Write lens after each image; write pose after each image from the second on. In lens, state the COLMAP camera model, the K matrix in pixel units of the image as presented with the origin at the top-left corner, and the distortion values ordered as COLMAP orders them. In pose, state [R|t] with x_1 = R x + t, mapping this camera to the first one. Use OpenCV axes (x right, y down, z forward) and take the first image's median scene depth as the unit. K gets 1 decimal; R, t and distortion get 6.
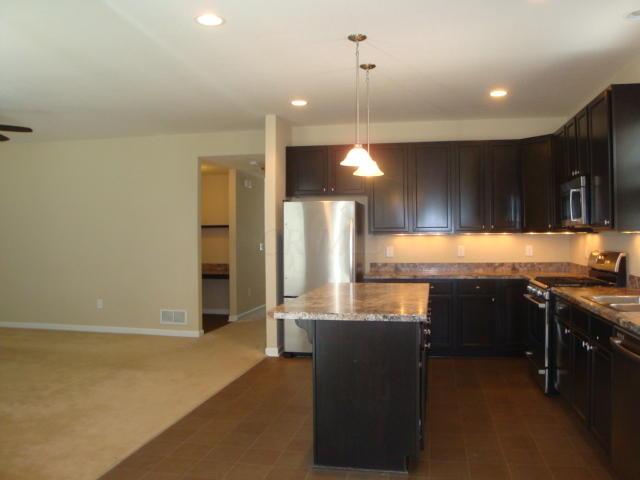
lens RADIAL K [[526.4, 0, 320.0], [0, 526.4, 240.0], [0, 0, 1]] dist [-0.124326, 0.000045]
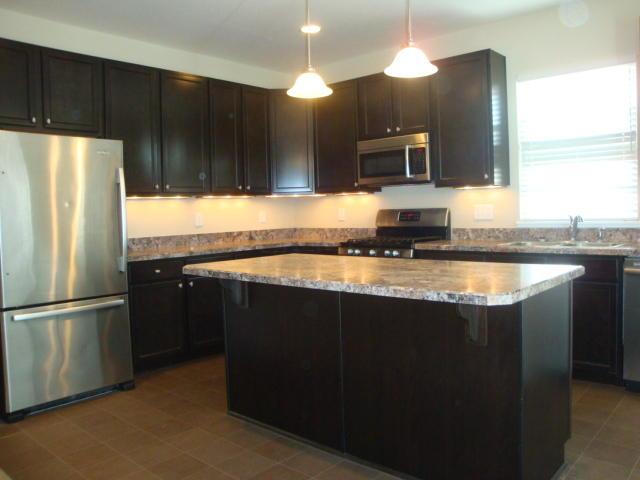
lens RADIAL K [[526.4, 0, 320.0], [0, 526.4, 240.0], [0, 0, 1]] dist [-0.124326, 0.000045]
pose [[0.488650, -0.053316, 0.870850, -0.337753], [0.029207, 0.998571, 0.044747, 0.023328], [-0.871991, 0.003569, 0.489509, 0.469062]]
